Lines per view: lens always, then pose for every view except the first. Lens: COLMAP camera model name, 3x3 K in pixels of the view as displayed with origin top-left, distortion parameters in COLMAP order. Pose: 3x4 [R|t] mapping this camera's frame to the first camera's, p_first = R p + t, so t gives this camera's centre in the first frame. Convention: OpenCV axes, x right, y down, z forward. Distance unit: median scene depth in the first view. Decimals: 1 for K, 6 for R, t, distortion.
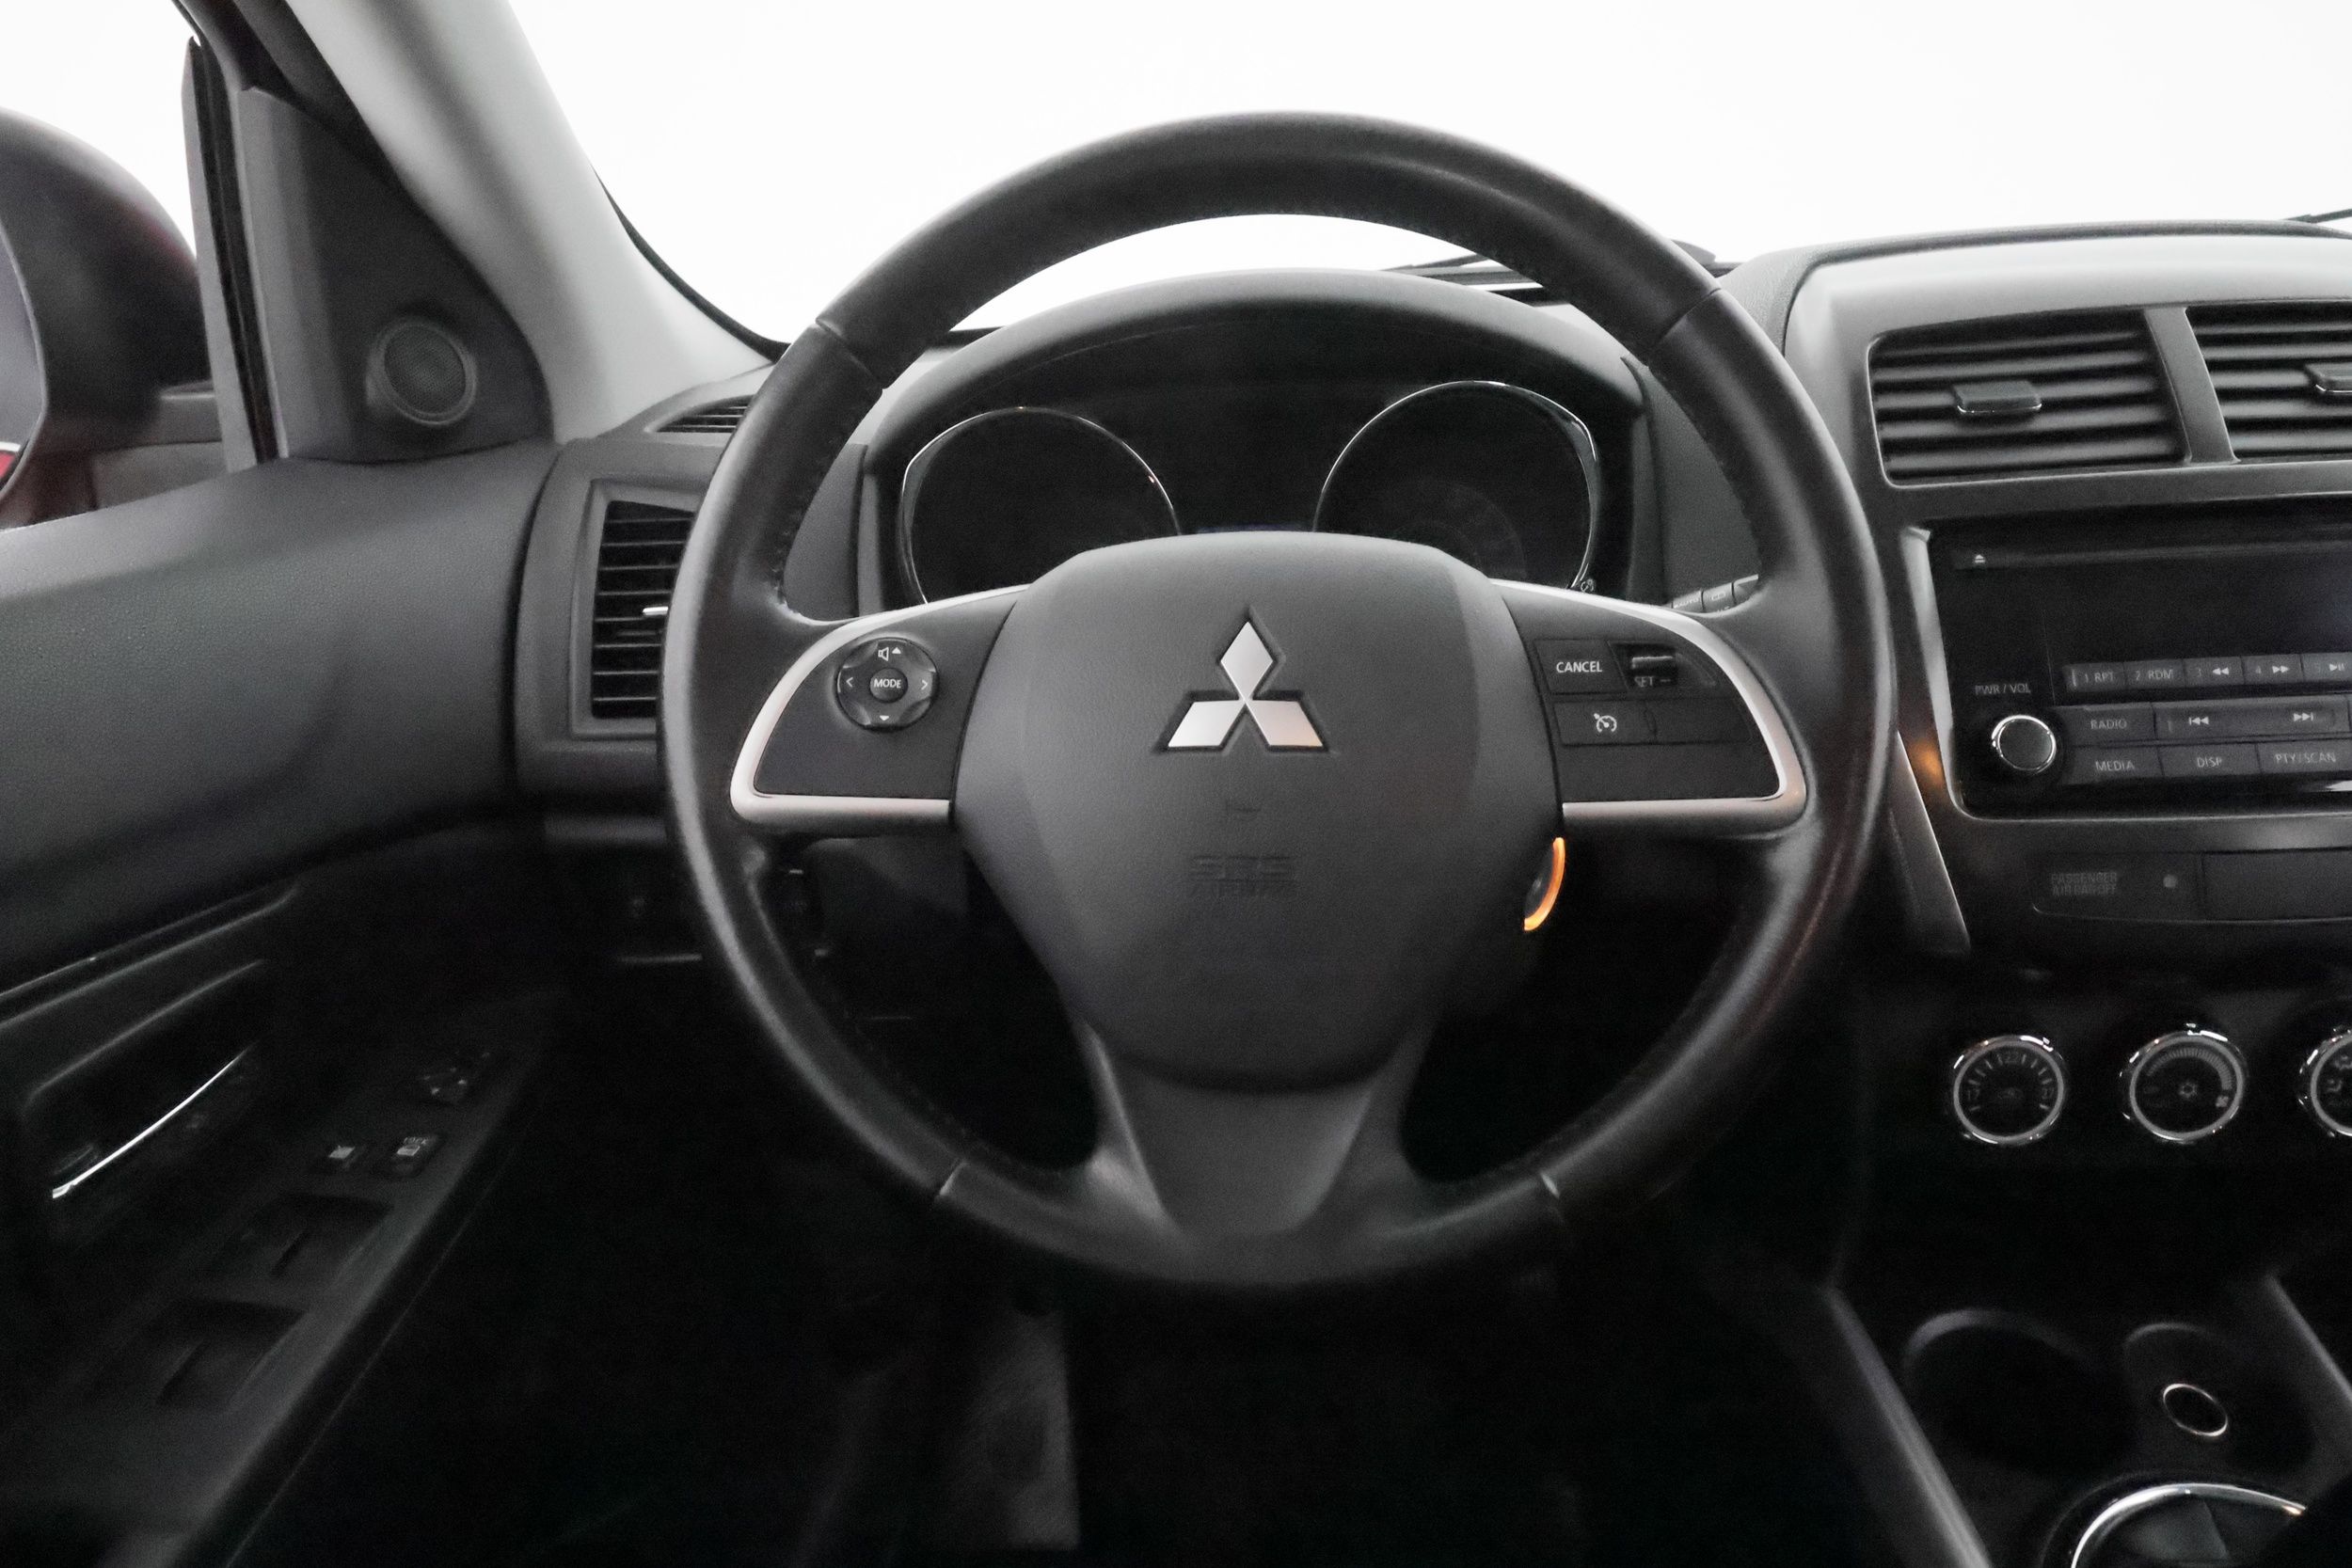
lens RADIAL K [[1490.6, 0, 1175.9], [0, 1490.6, 863.4], [0, 0, 1]] dist [-0.002975, -0.016200]
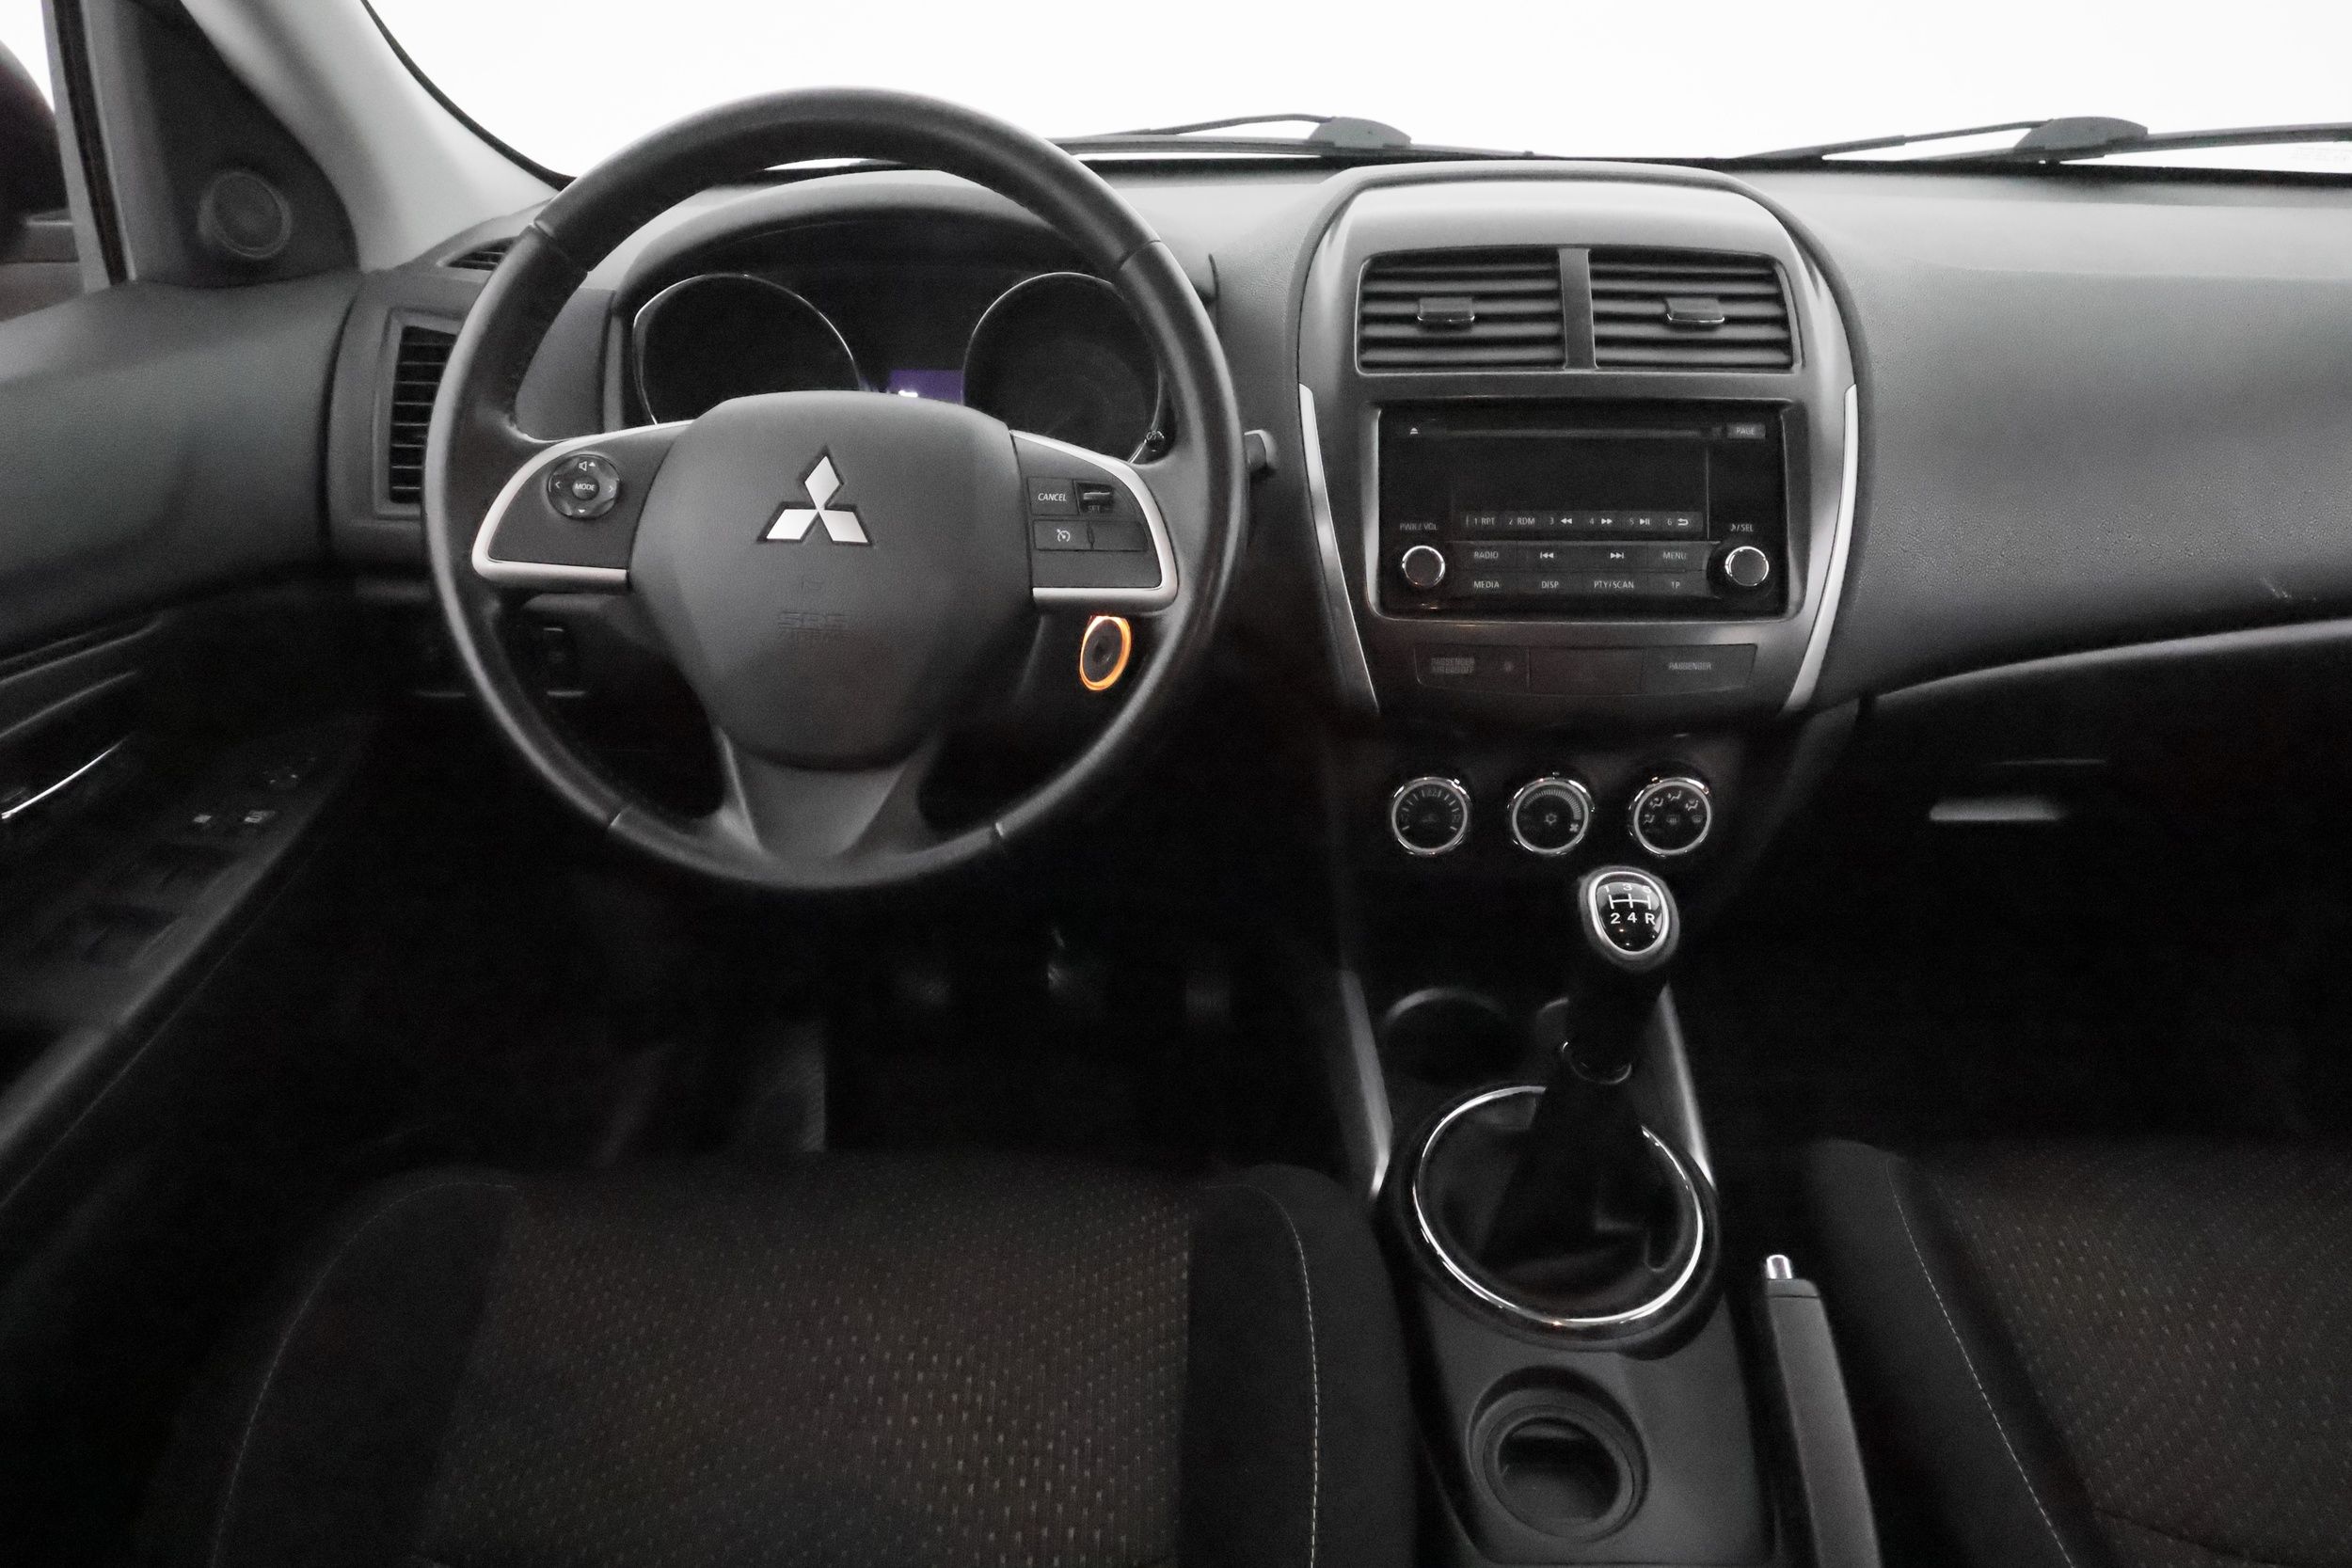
lens RADIAL K [[1490.6, 0, 1175.9], [0, 1490.6, 863.4], [0, 0, 1]] dist [-0.002975, -0.016200]
pose [[0.996379, 0.026781, 0.080700, 0.246466], [-0.036320, 0.992210, 0.119161, 0.044484], [-0.076880, -0.121660, 0.989590, -0.472259]]
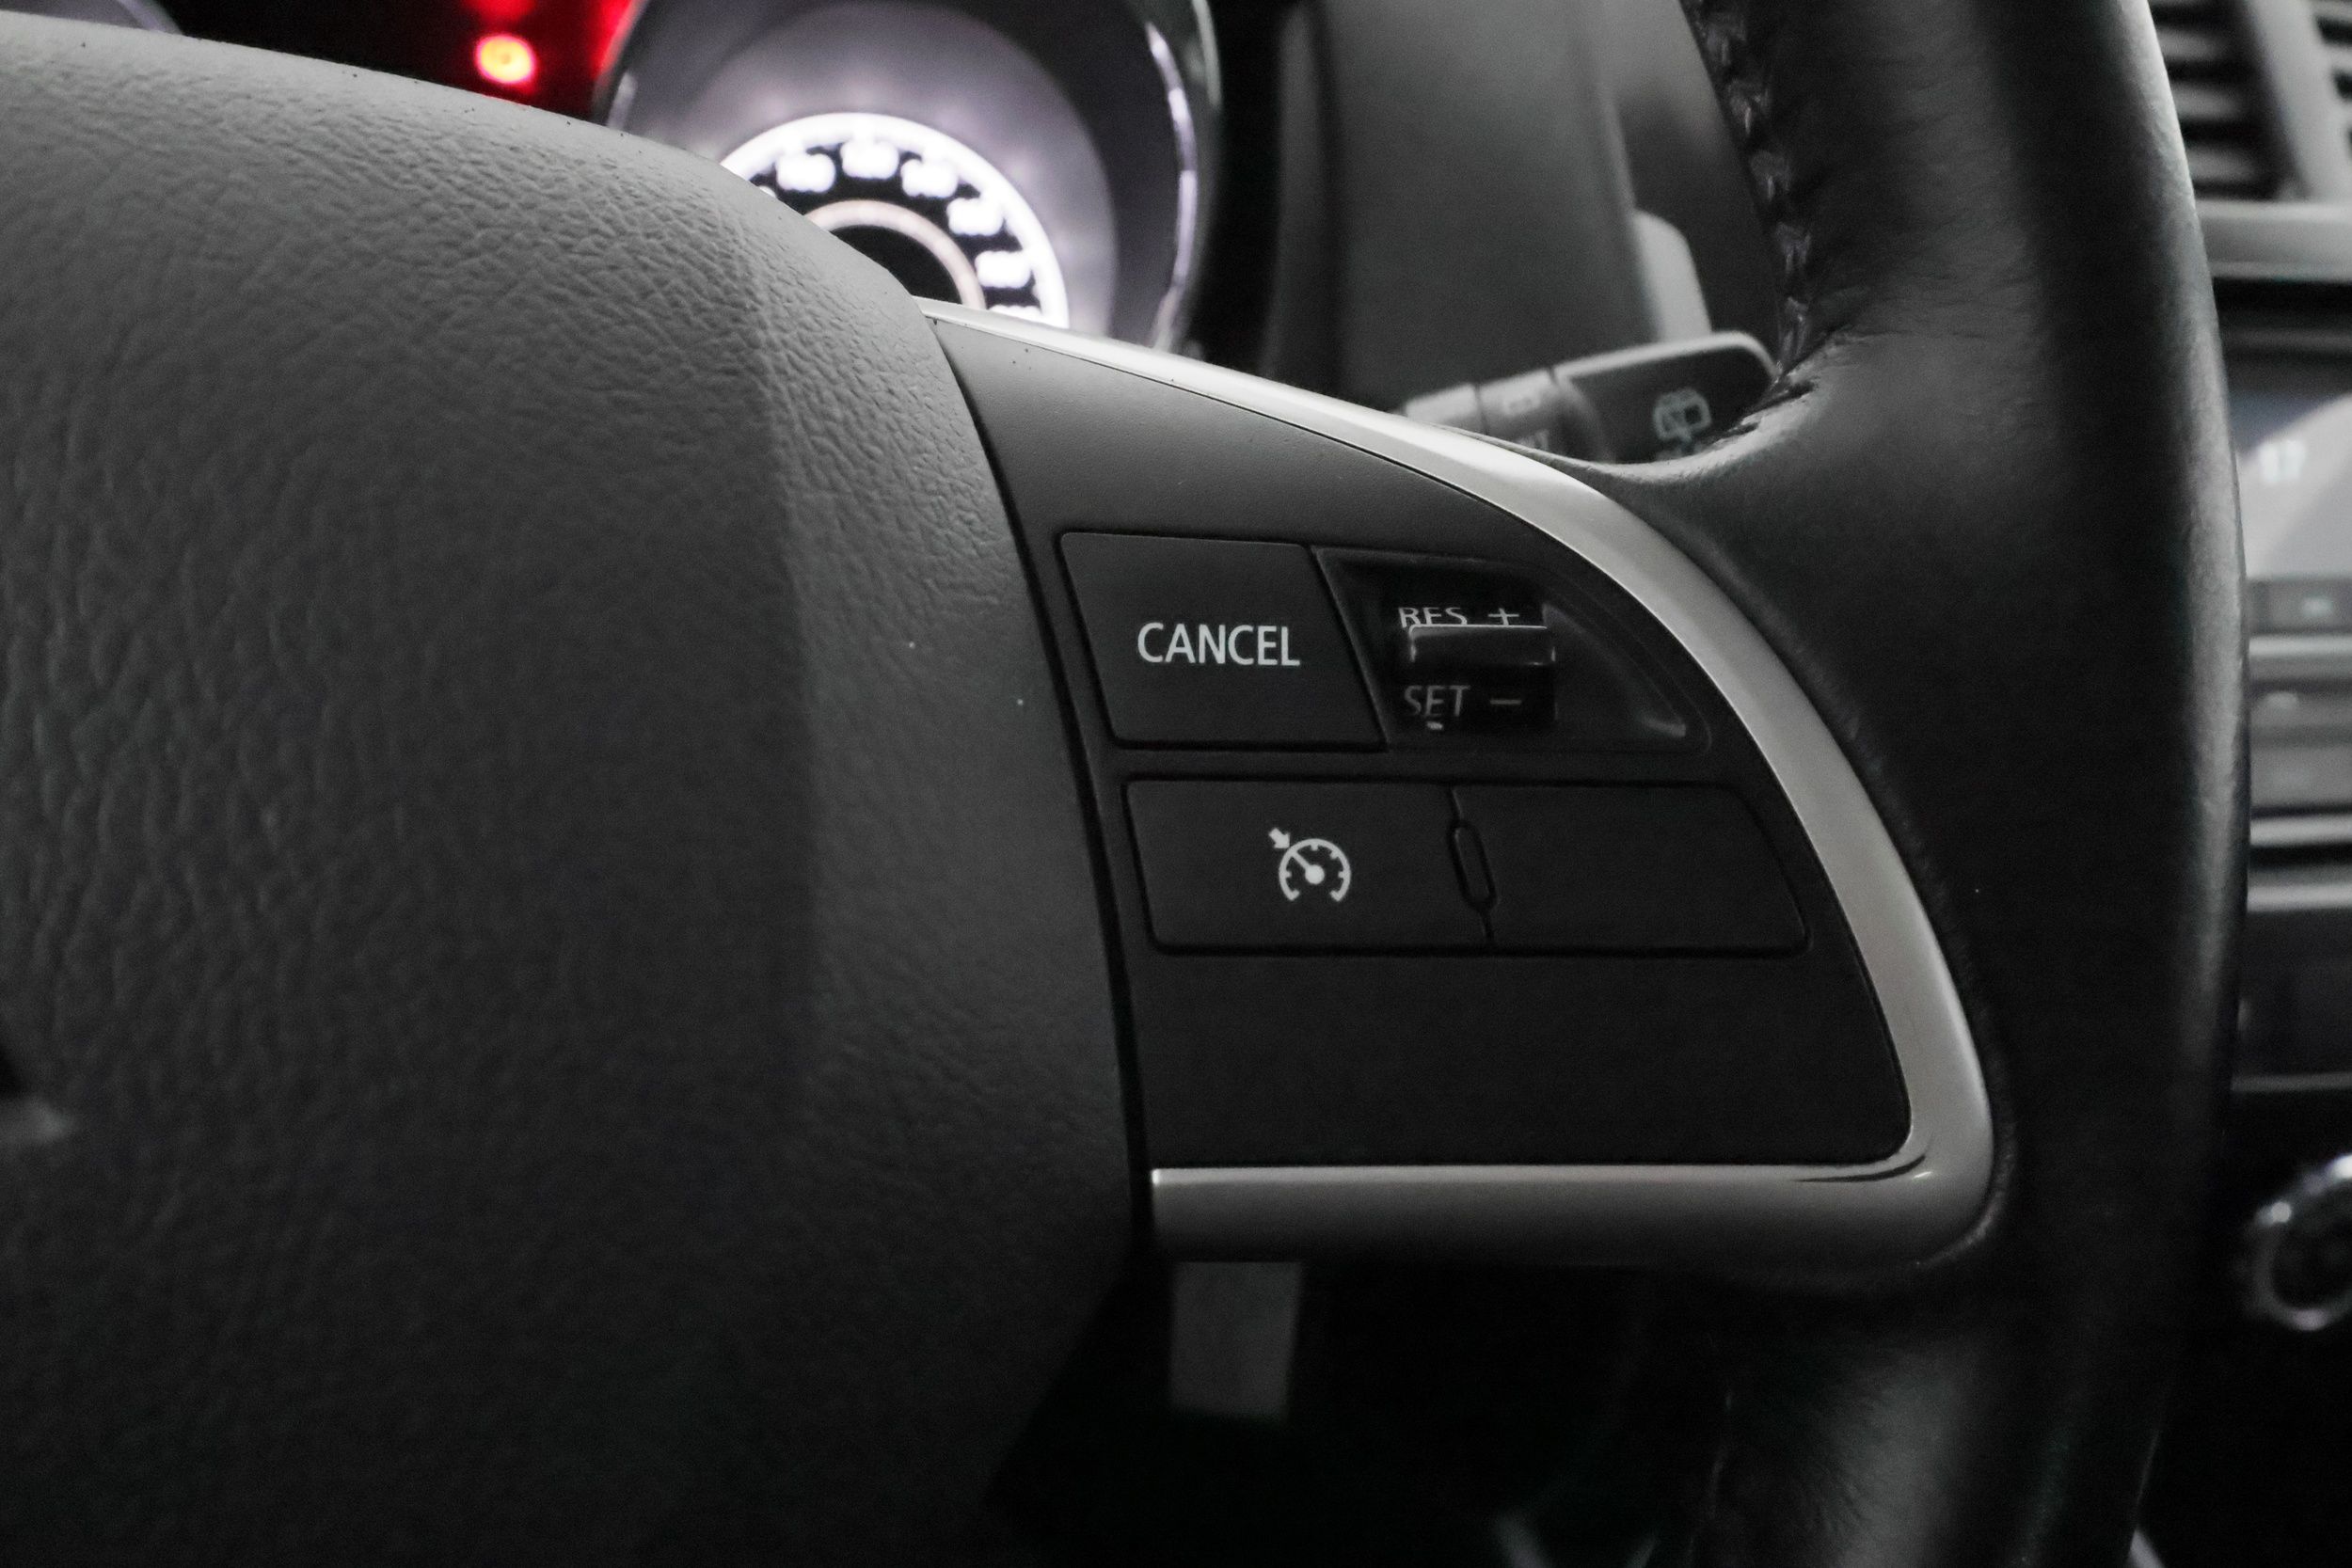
lens RADIAL K [[1490.6, 0, 1175.9], [0, 1490.6, 863.4], [0, 0, 1]] dist [-0.002975, -0.016200]
pose [[0.954526, -0.025482, 0.297037, 0.158148], [-0.016334, 0.990374, 0.137451, -0.112703], [-0.297680, -0.136052, 0.944921, 0.644466]]
